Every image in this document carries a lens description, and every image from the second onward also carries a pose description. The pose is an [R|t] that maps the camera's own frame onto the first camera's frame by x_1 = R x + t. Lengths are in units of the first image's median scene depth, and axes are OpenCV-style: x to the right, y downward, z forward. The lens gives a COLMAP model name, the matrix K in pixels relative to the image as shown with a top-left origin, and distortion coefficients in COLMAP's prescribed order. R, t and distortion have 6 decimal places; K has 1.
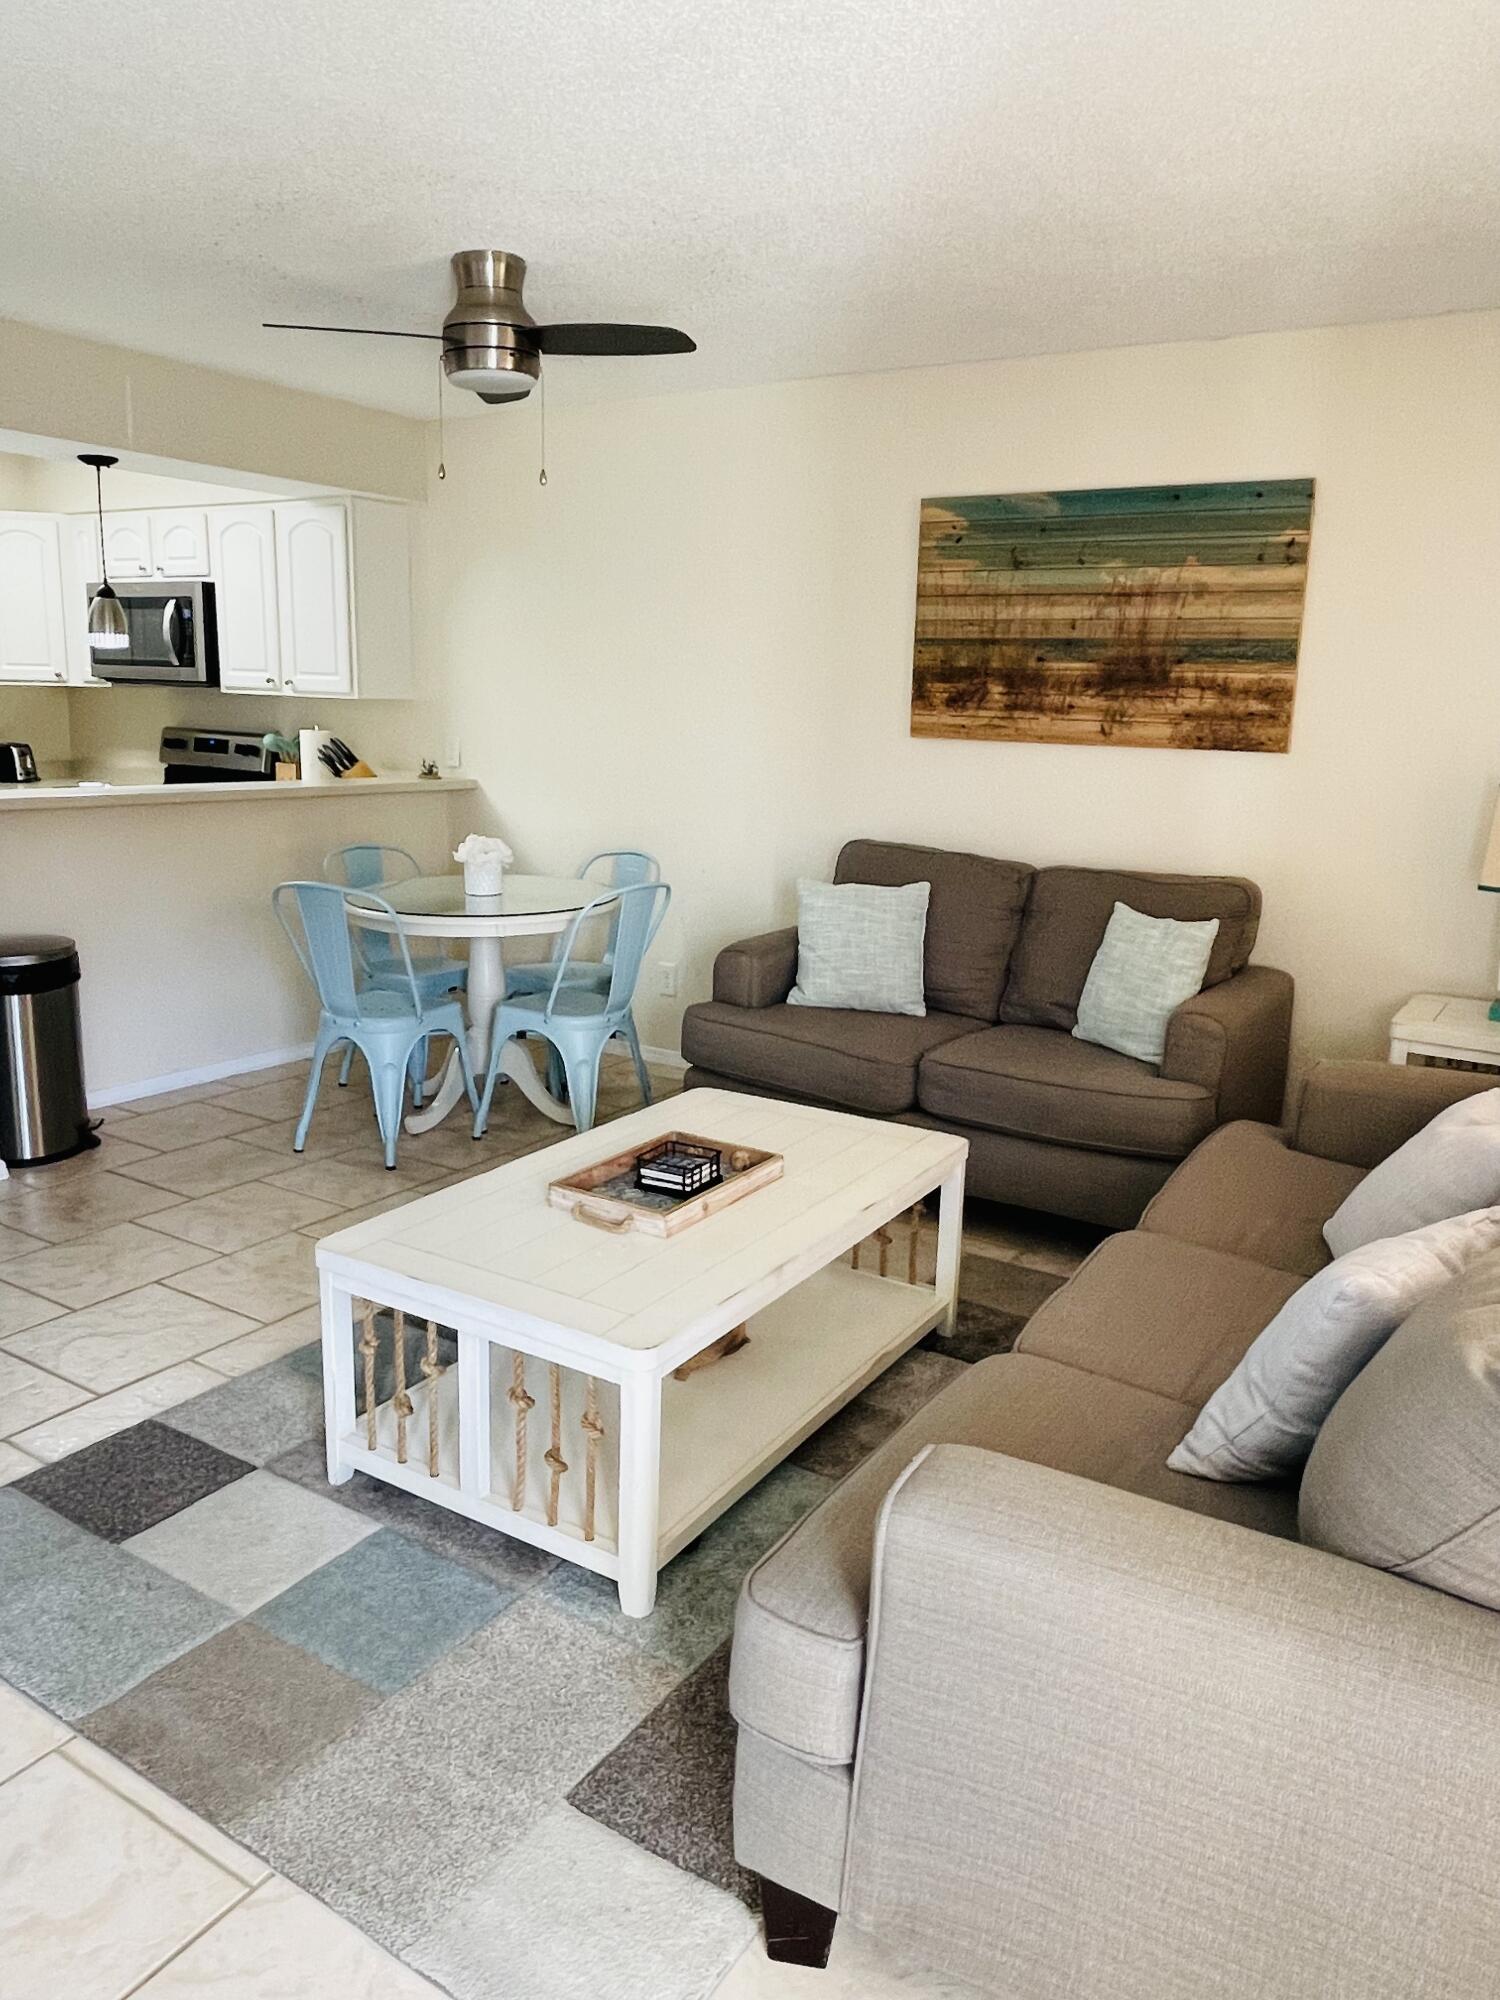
lens RADIAL K [[1396.1, 0, 748.6], [0, 1396.1, 1010.0], [0, 0, 1]] dist [-0.009755, -0.010061]
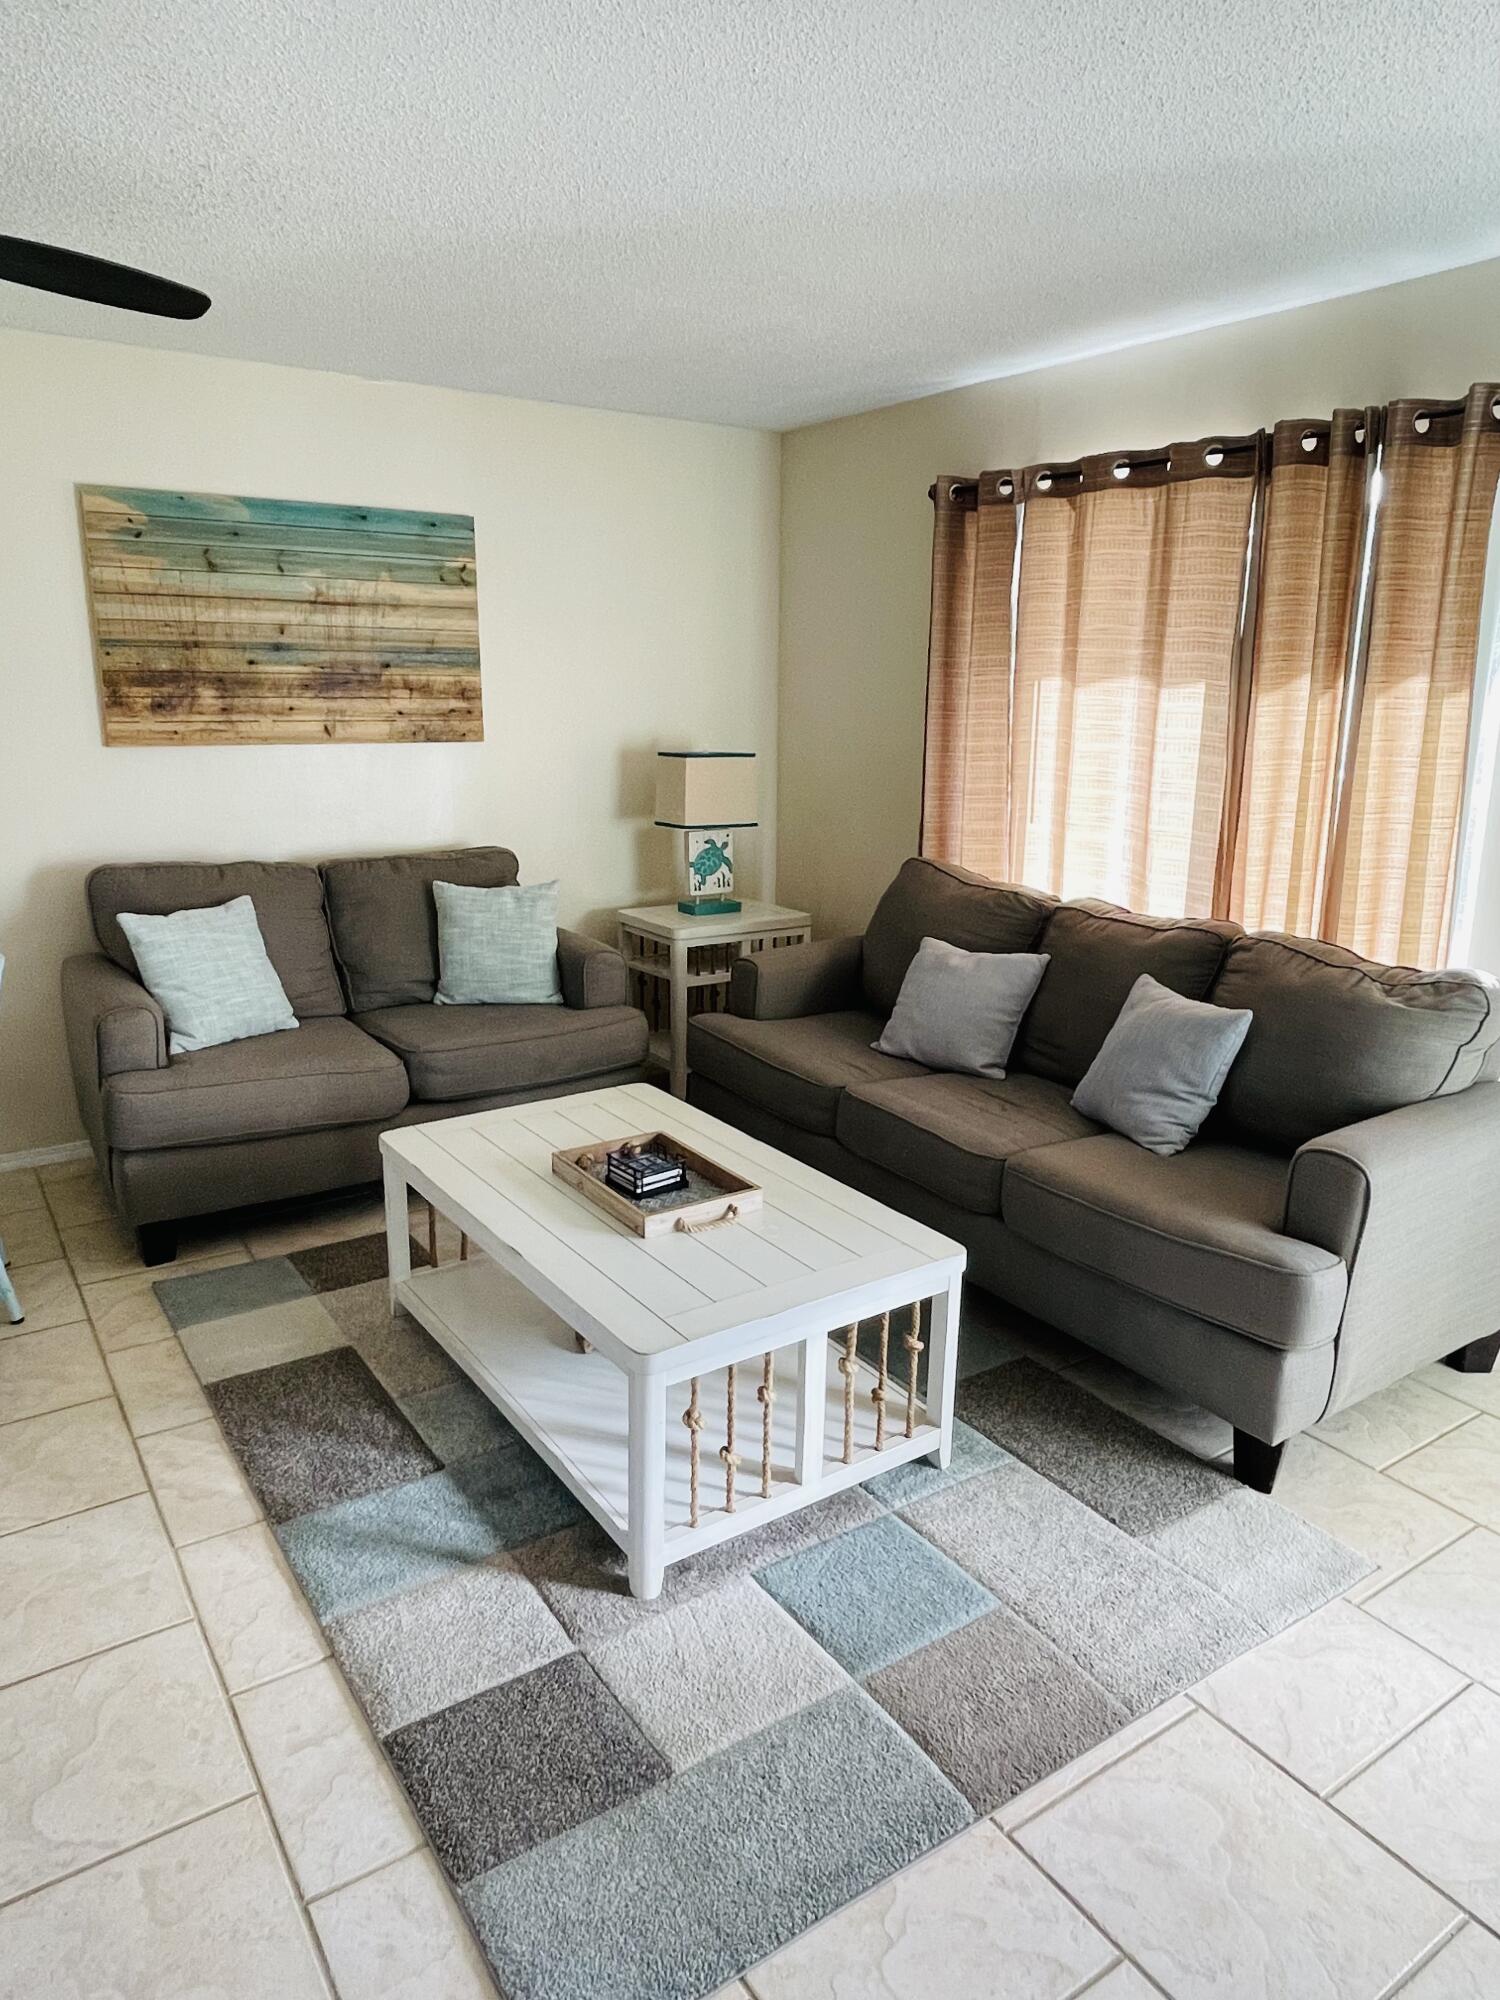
lens RADIAL K [[1299.3, 0, 751.2], [0, 1299.3, 986.7], [0, 0, 1]] dist [-0.009465, -0.007097]
pose [[0.395540, -0.224139, 0.890680, -0.553192], [0.203466, 0.967053, 0.153001, -0.097133], [-0.895628, 0.120705, 0.428113, 0.310114]]
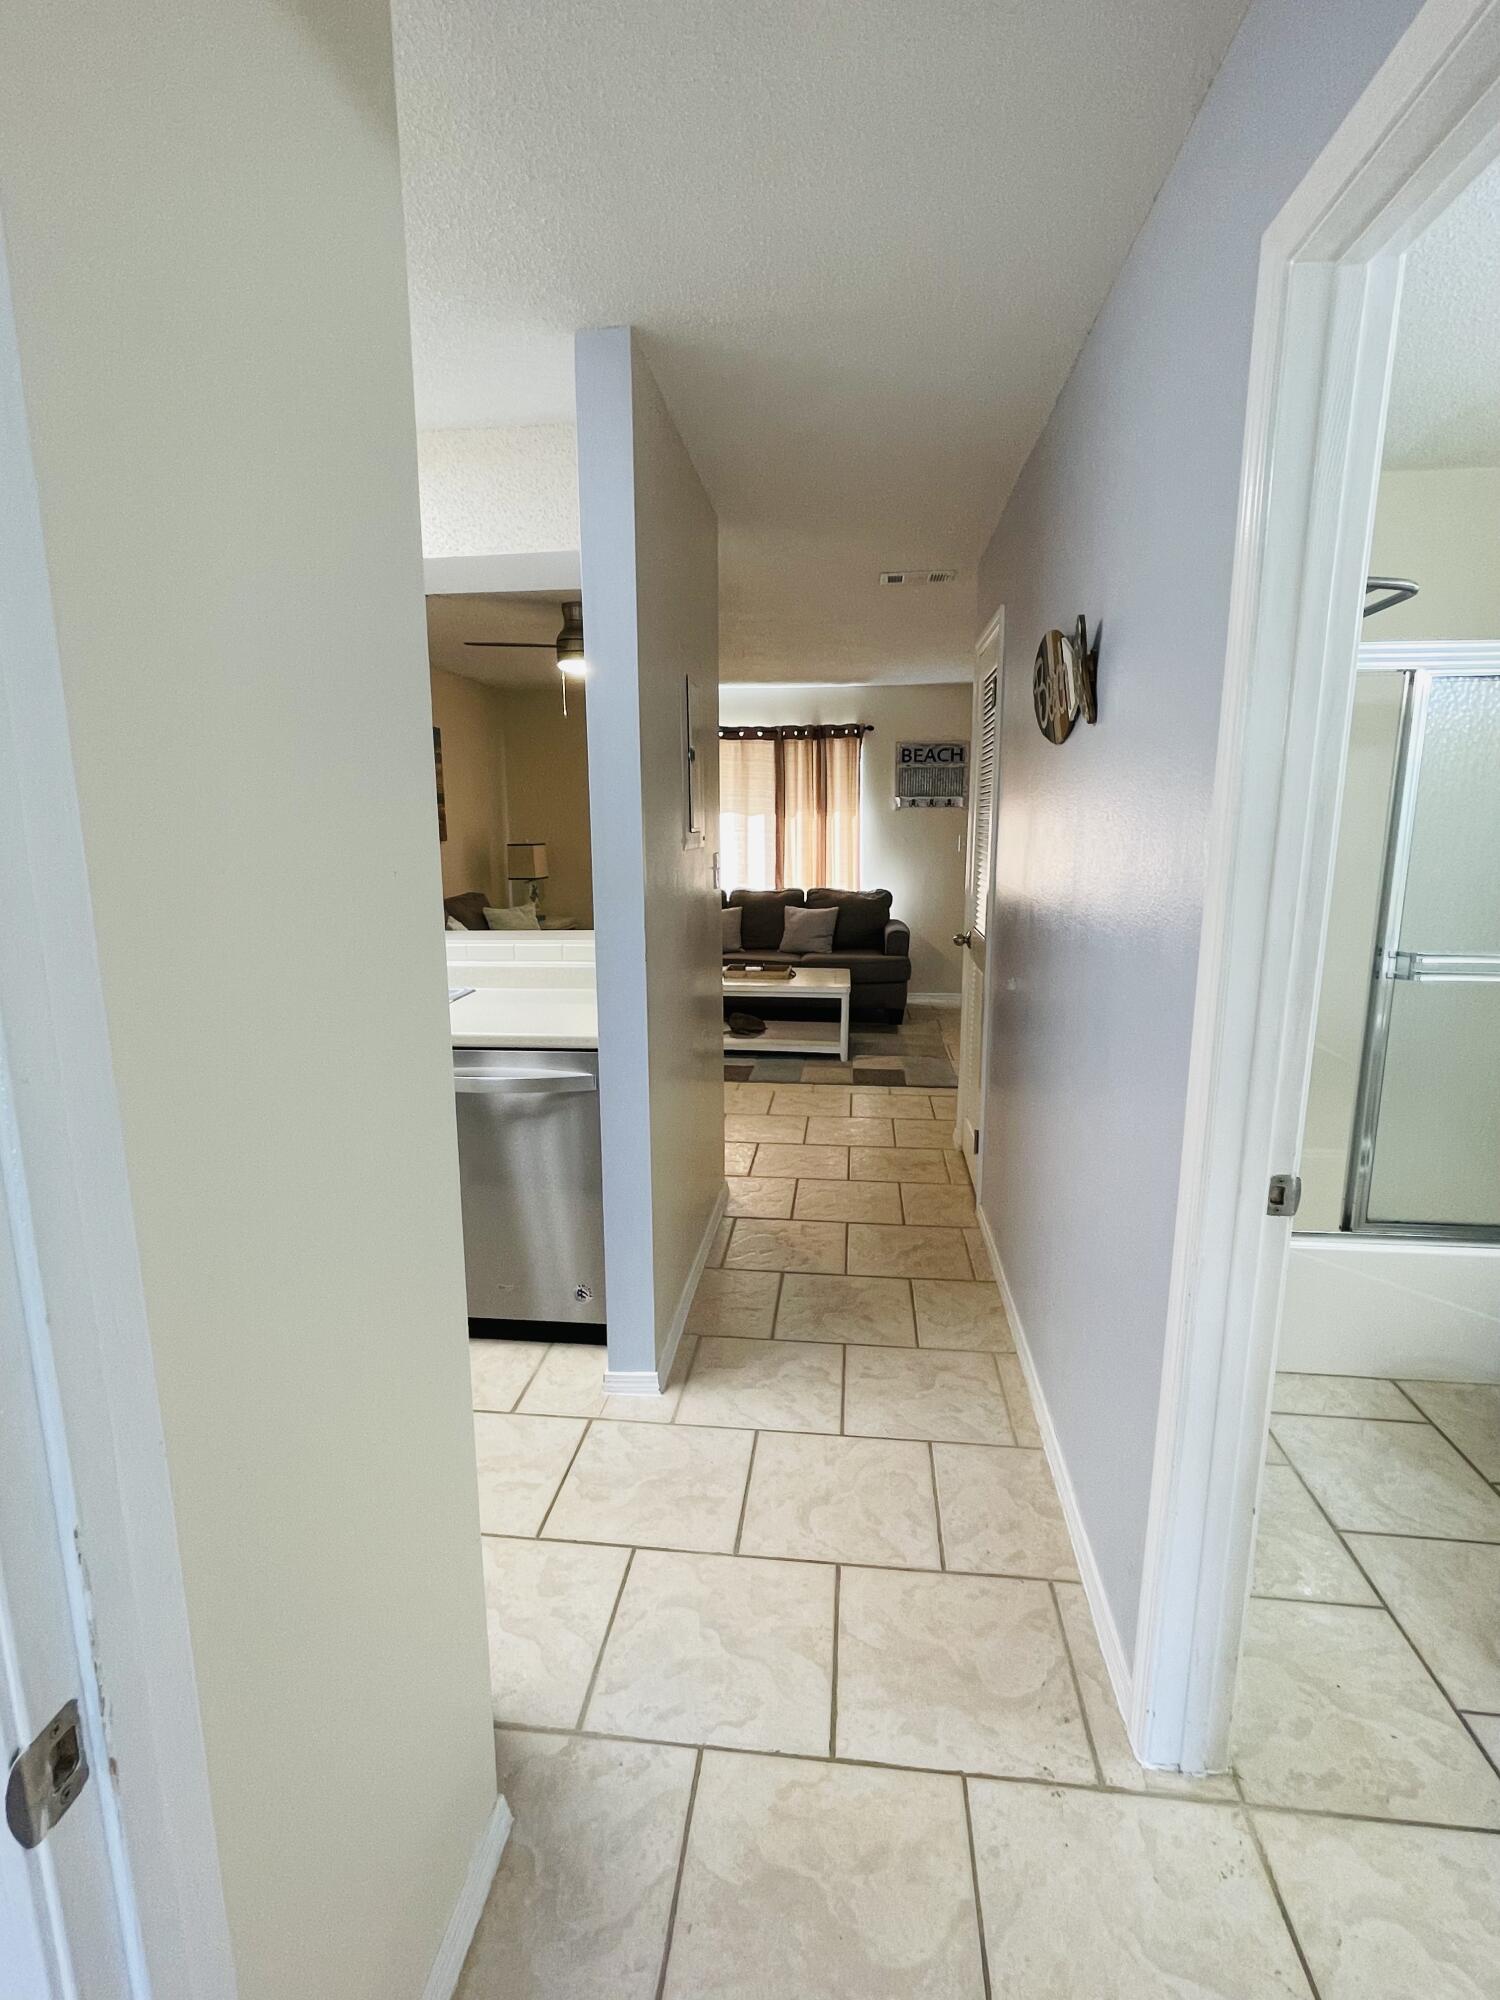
lens RADIAL K [[935.0, 0, 748.7], [0, 935.0, 996.1], [0, 0, 1]] dist [-0.000072, 0.000000]
pose [[-0.437228, -0.197620, 0.877370, -1.216382], [0.193828, 0.931927, 0.306501, -0.305262], [-0.878216, 0.304070, -0.369160, 1.125259]]
